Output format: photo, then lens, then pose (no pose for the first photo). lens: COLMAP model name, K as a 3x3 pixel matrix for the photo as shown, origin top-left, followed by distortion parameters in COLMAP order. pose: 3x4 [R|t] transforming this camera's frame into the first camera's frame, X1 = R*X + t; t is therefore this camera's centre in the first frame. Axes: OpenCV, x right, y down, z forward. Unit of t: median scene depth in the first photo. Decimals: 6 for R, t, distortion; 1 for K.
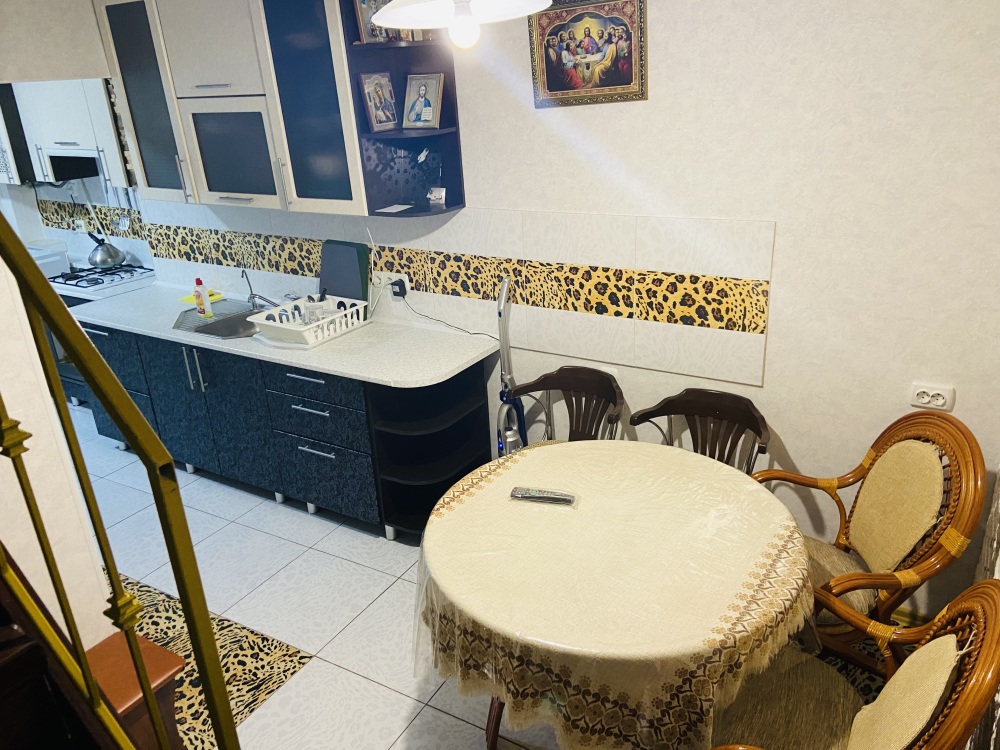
lens RADIAL K [[745.6, 0, 510.0], [0, 745.6, 370.8], [0, 0, 1]] dist [0.085741, -0.087475]
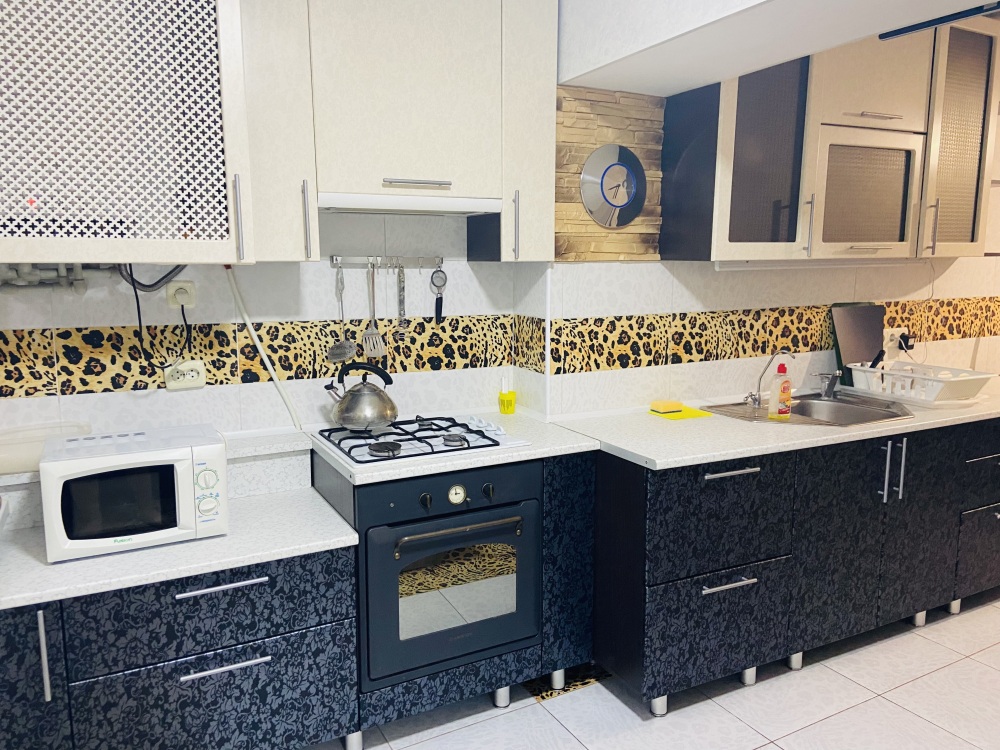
lens RADIAL K [[745.6, 0, 489.5], [0, 745.6, 379.2], [0, 0, 1]] dist [0.085741, -0.087475]
pose [[0.530945, -0.099510, 0.841543, -1.261644], [0.290520, 0.954272, -0.070454, -0.150936], [-0.796050, 0.281892, 0.535576, 0.908481]]
